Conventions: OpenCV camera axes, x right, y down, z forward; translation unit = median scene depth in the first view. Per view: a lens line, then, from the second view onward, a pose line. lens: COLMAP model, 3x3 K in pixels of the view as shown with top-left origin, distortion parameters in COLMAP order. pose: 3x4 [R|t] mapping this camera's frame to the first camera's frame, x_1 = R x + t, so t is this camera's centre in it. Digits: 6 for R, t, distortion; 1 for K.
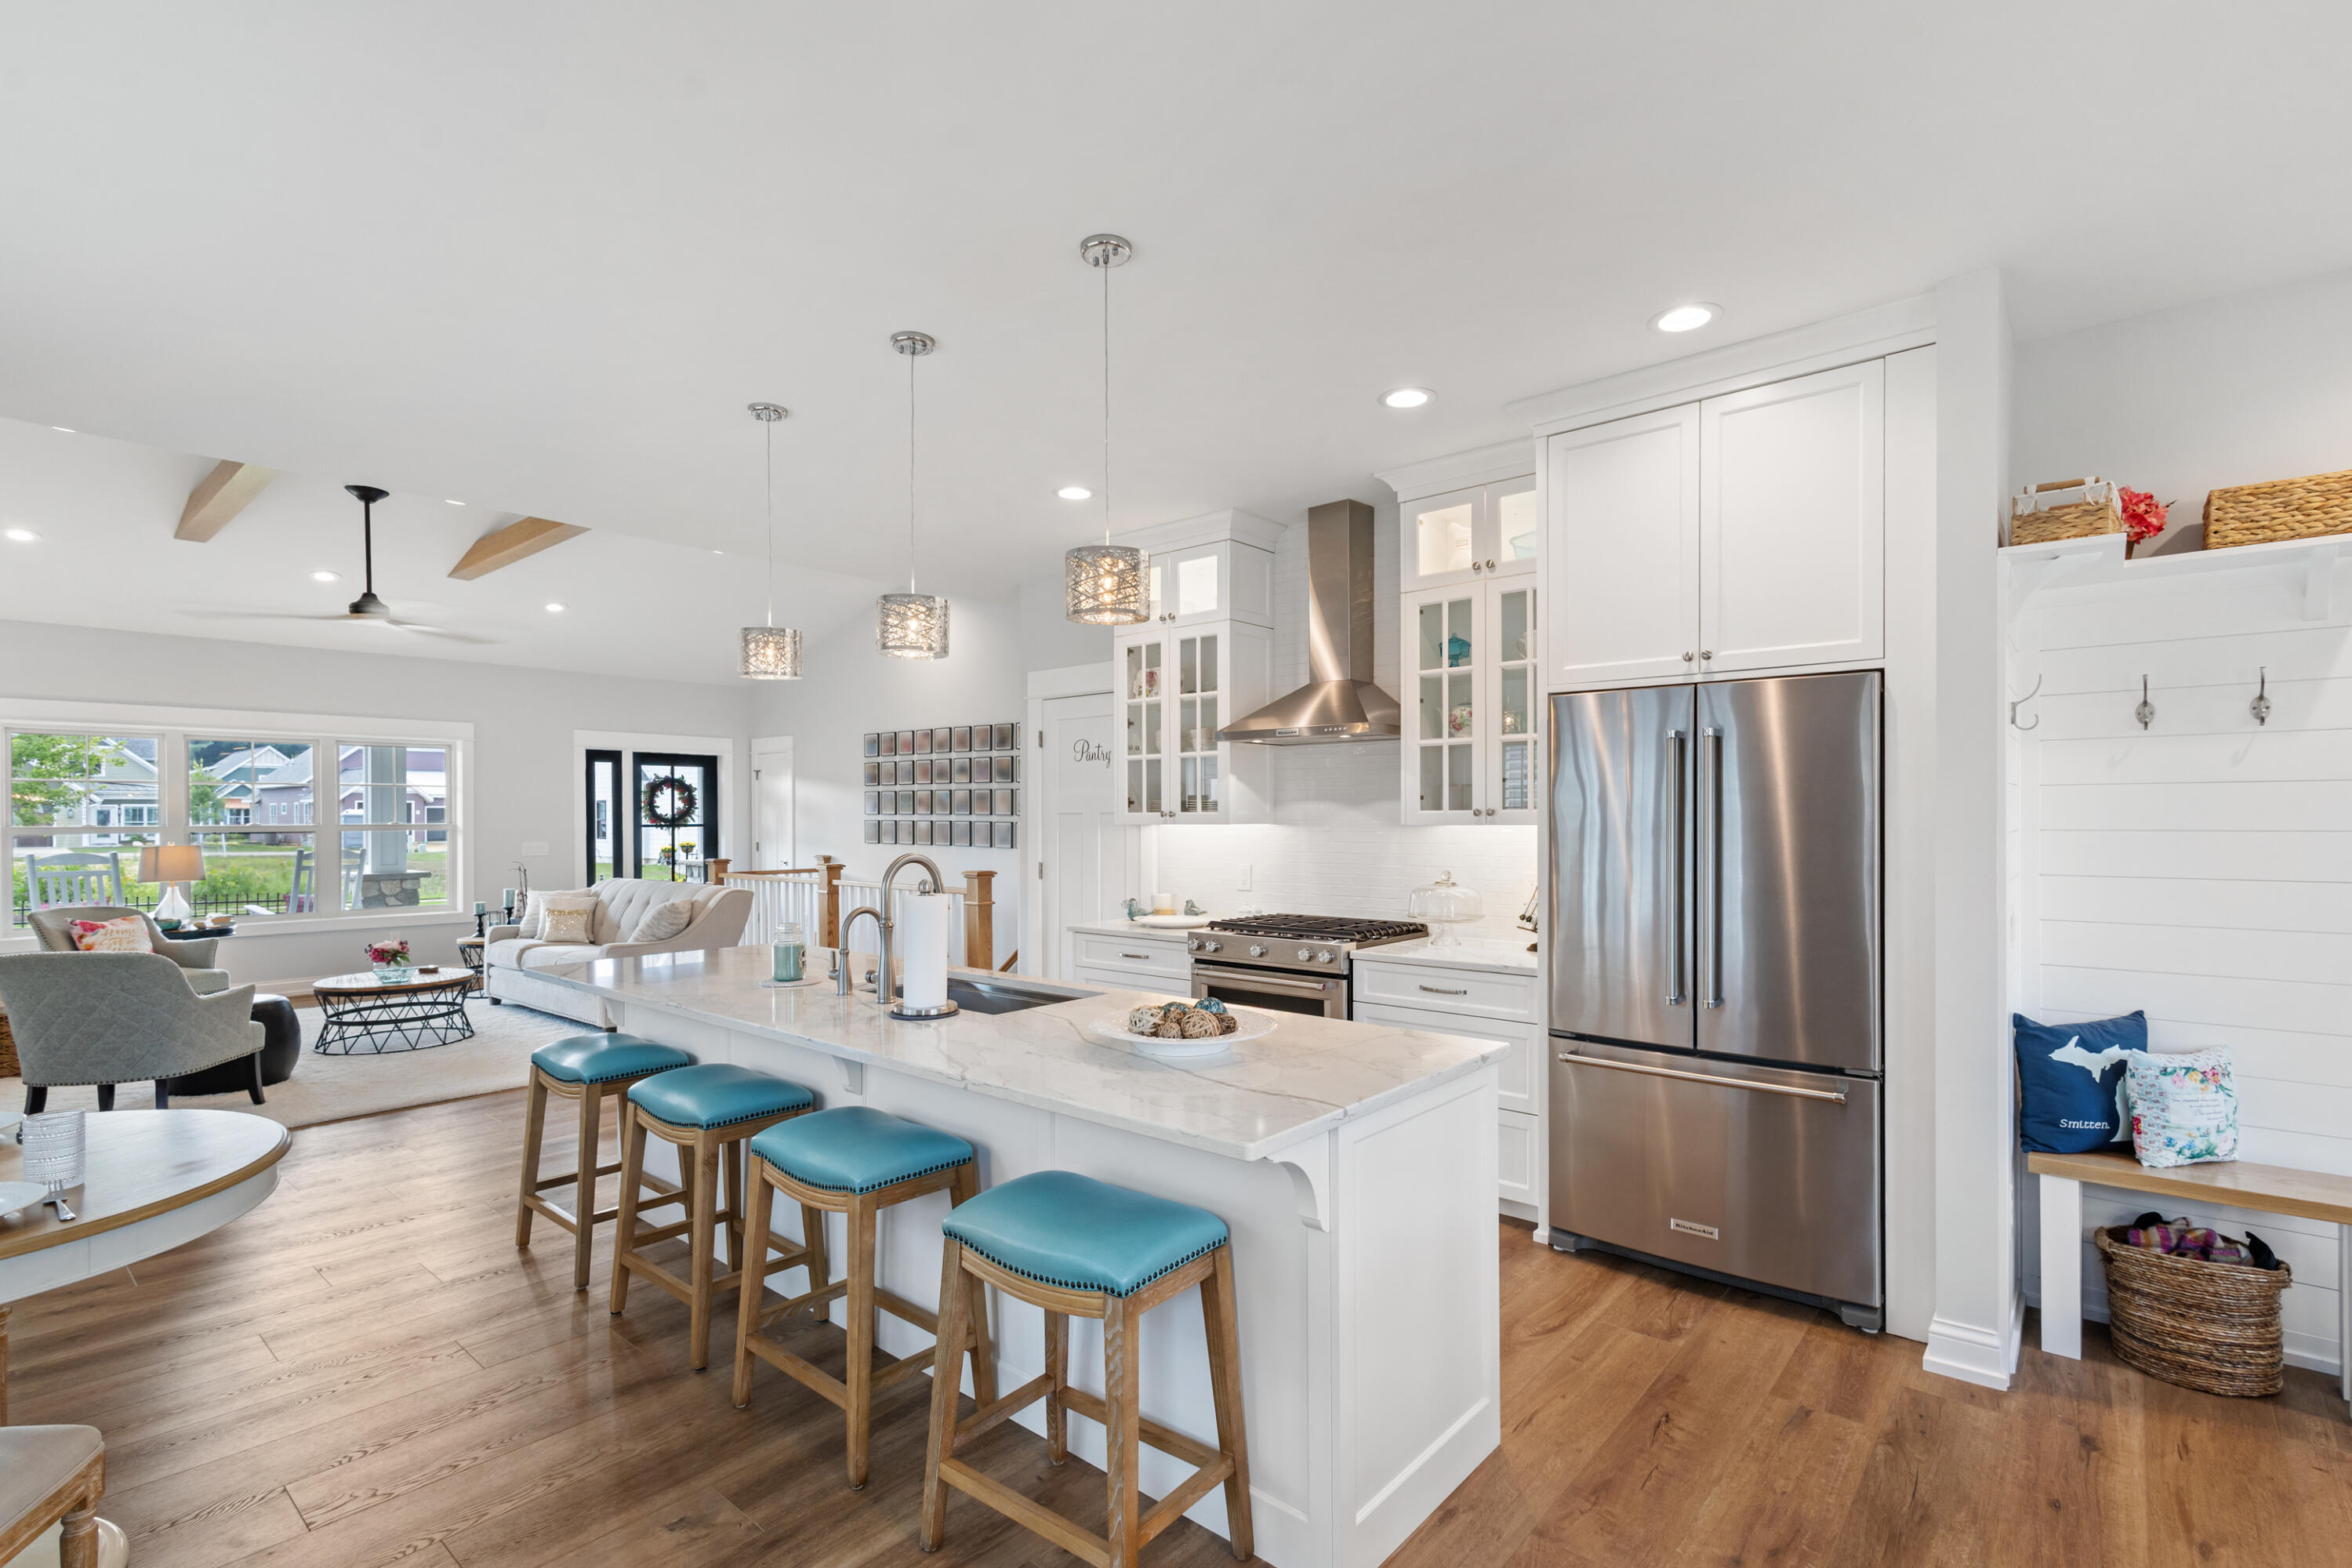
lens RADIAL K [[1091.9, 0, 1203.9], [0, 1091.9, 818.6], [0, 0, 1]] dist [-0.012565, -0.000296]
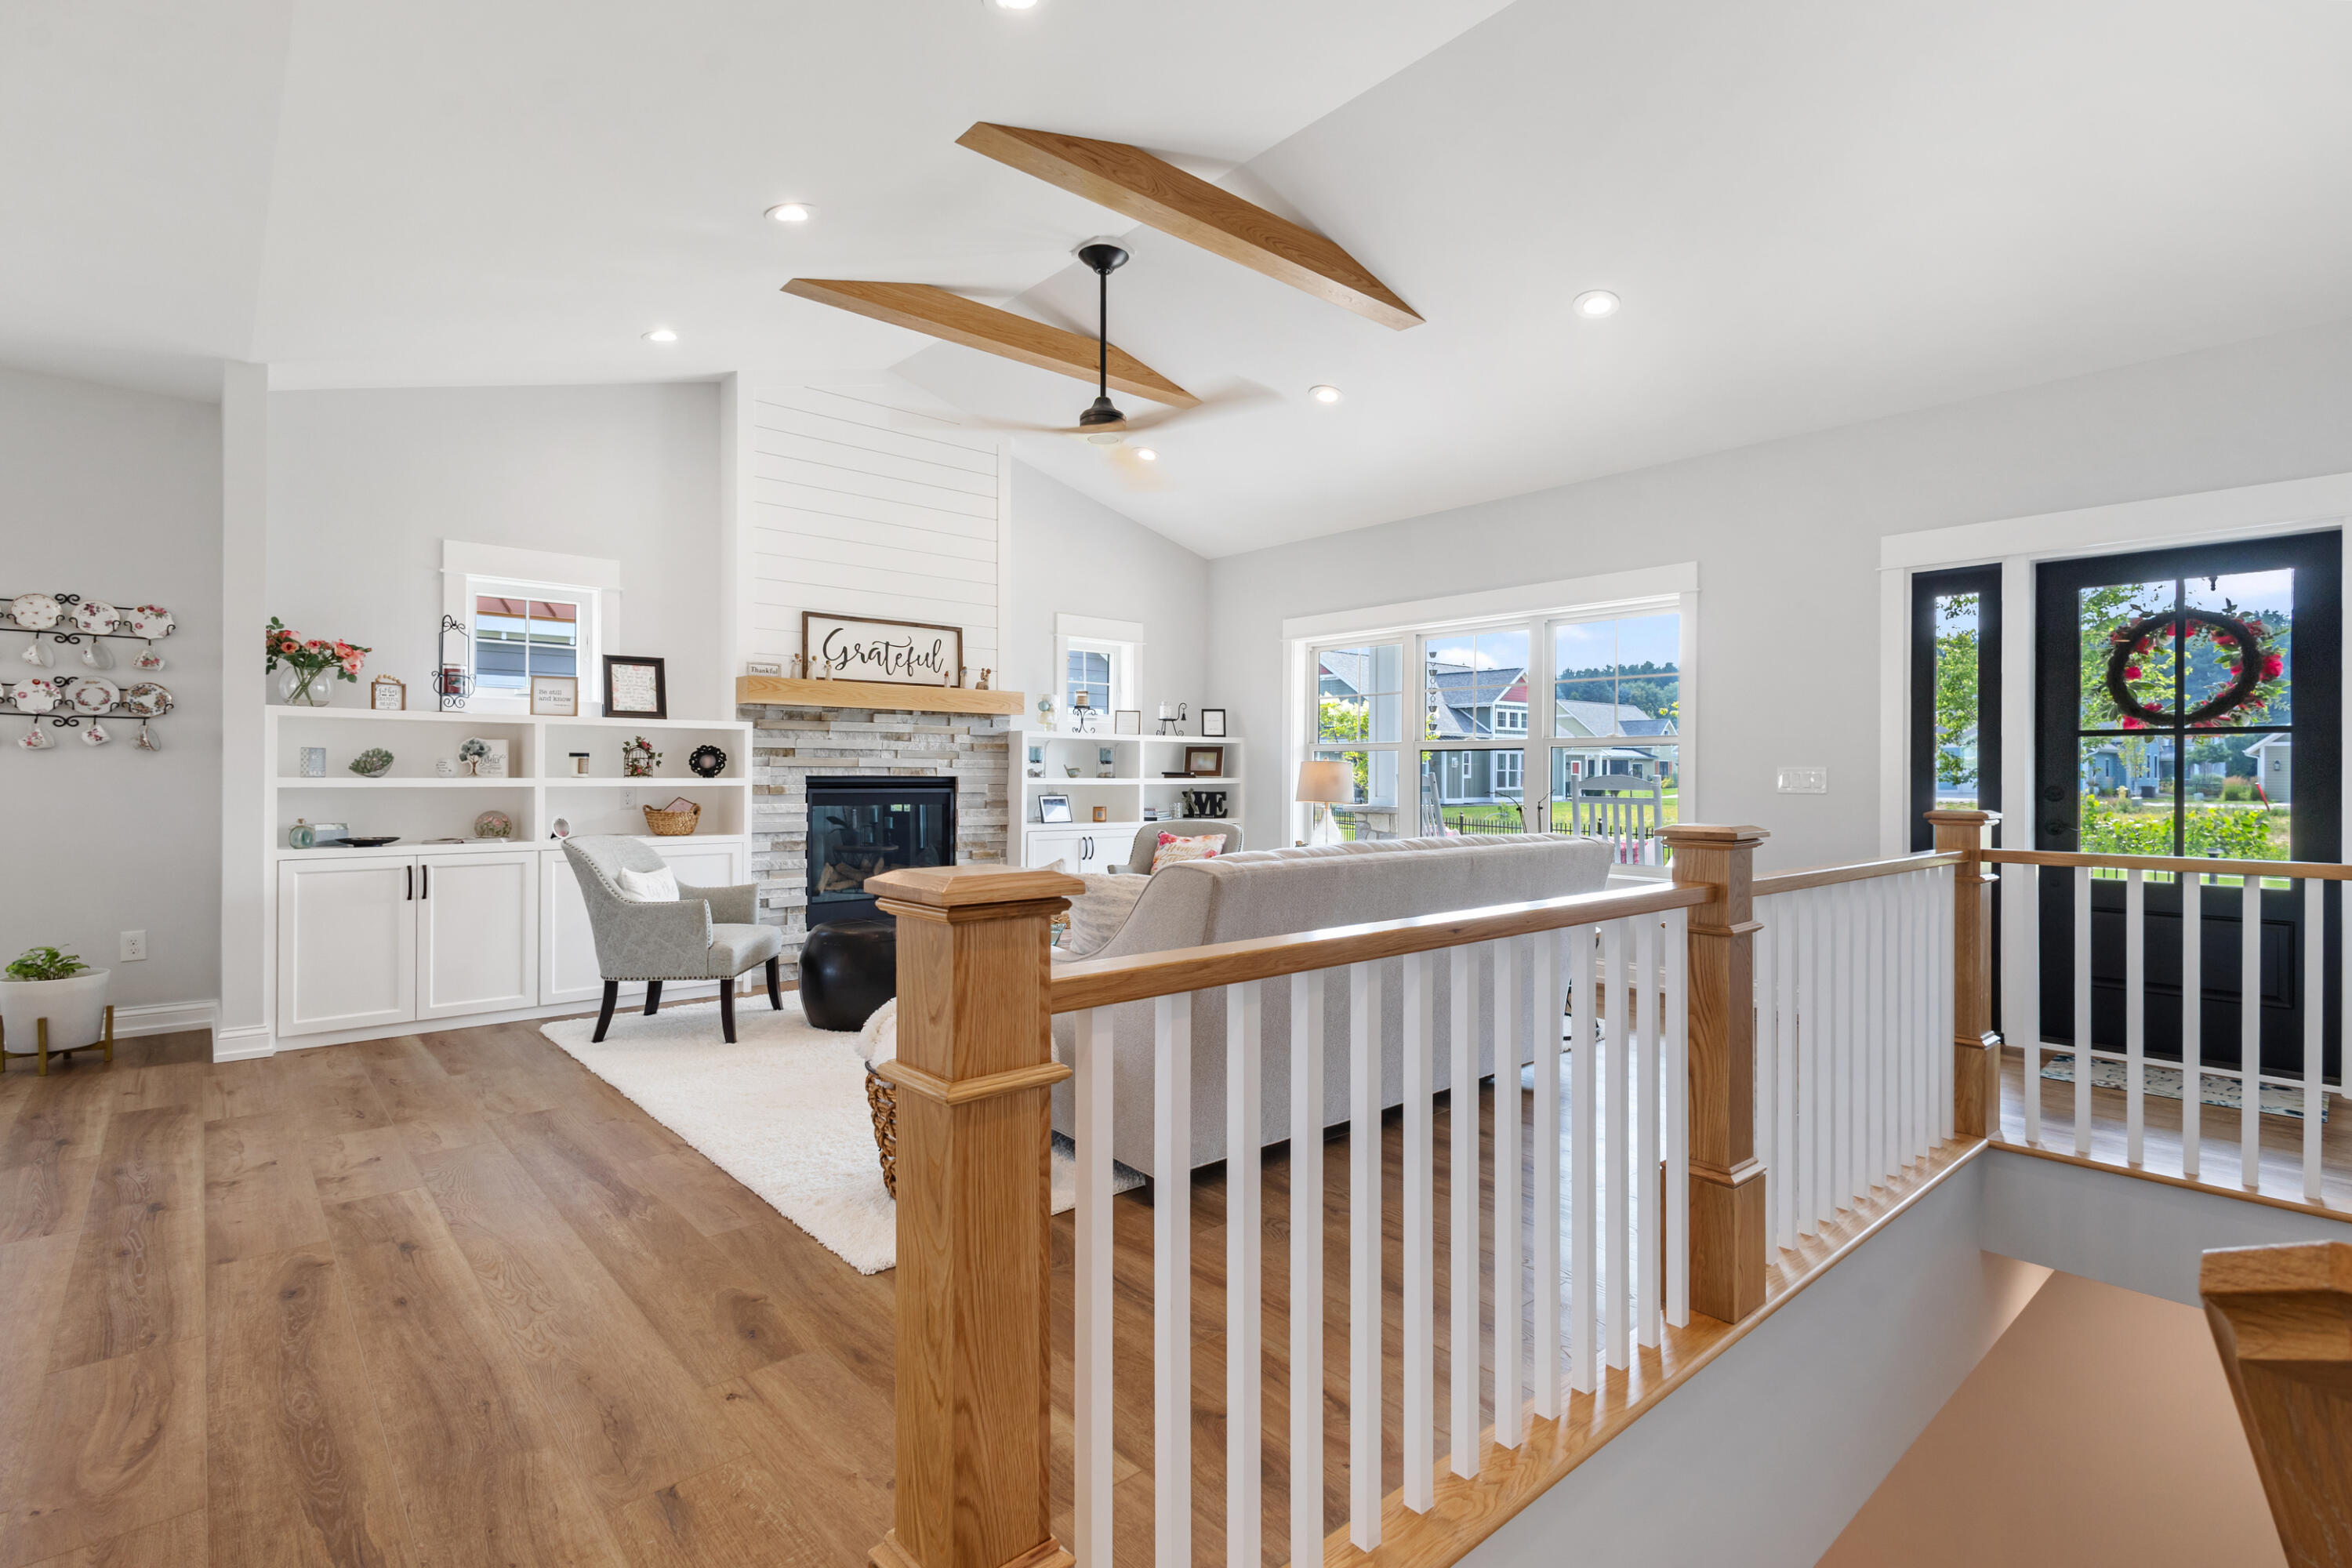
lens RADIAL K [[1103.3, 0, 1171.9], [0, 1103.3, 773.7], [0, 0, 1]] dist [0.007083, -0.000036]
pose [[-0.161054, 0.003253, -0.986940, -0.038421], [-0.005701, 0.999975, 0.004226, 0.022984], [0.986929, 0.006307, -0.161032, 0.755971]]
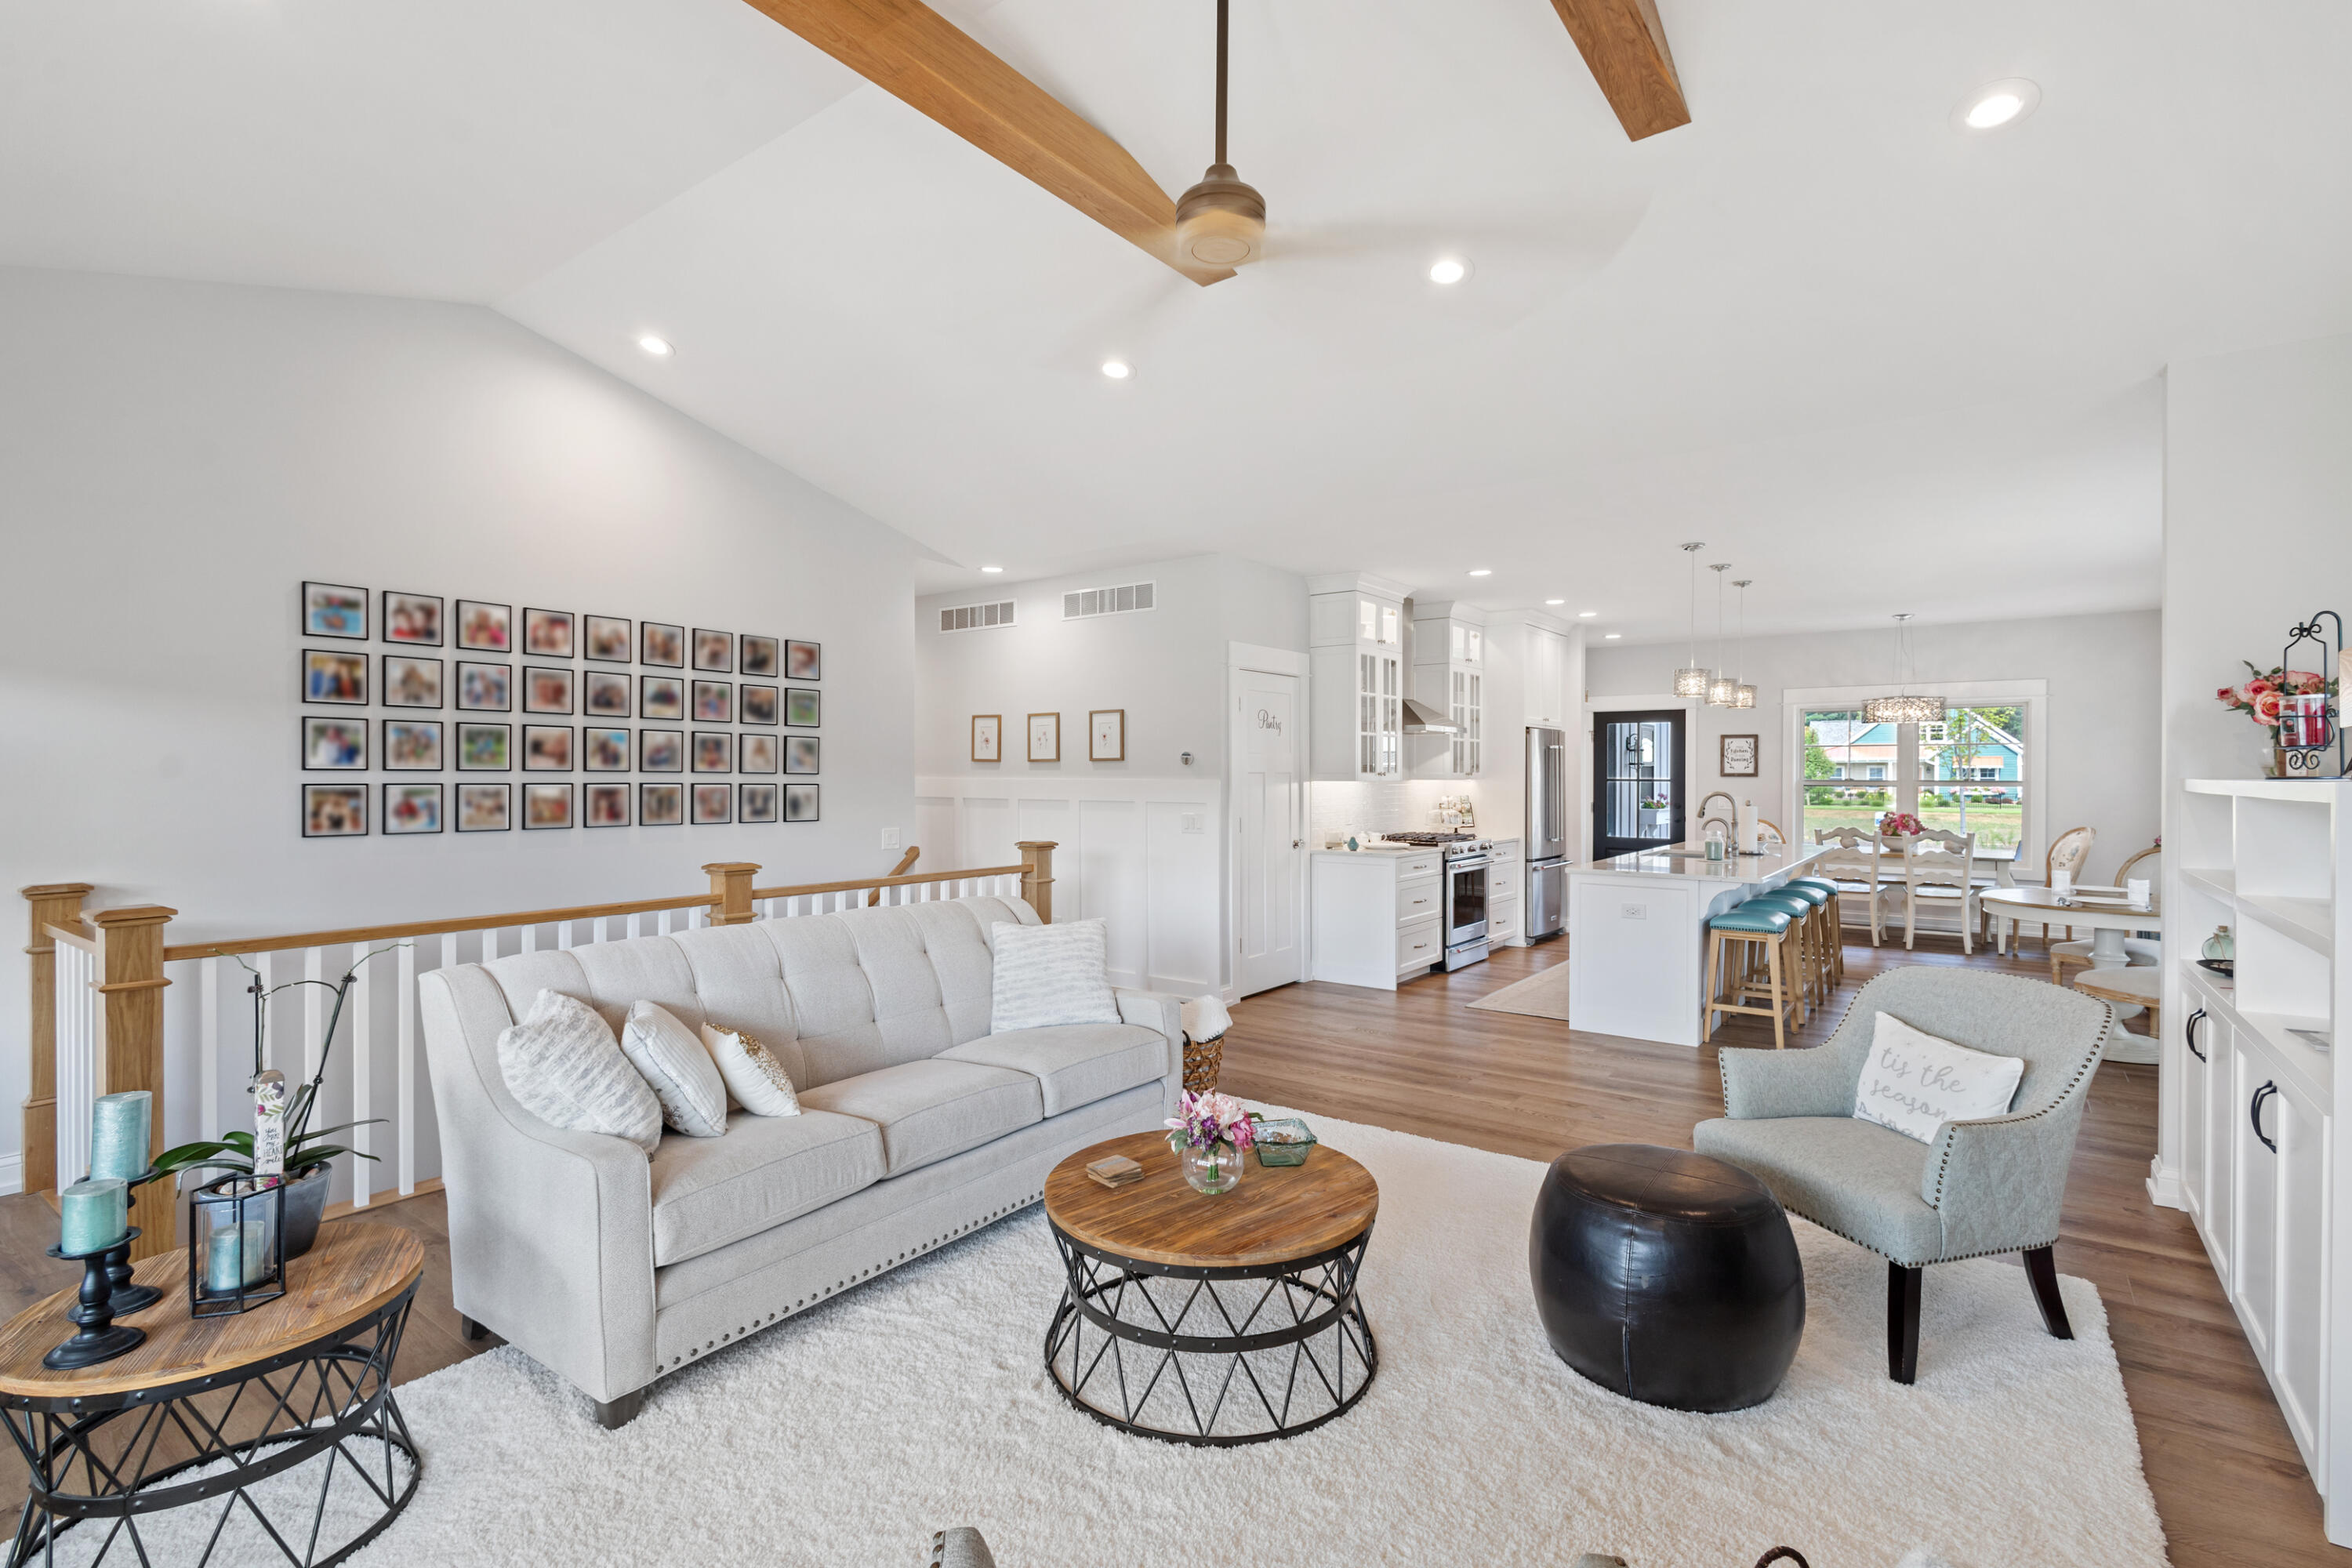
lens RADIAL K [[1096.4, 0, 1176.0], [0, 1096.4, 784.0], [0, 0, 1]] dist [0.000091, -0.000354]
pose [[-0.052985, -0.006261, 0.998576, -0.743092], [0.001394, 0.999979, 0.006344, -0.000601], [-0.998594, 0.001729, -0.052975, 0.672795]]
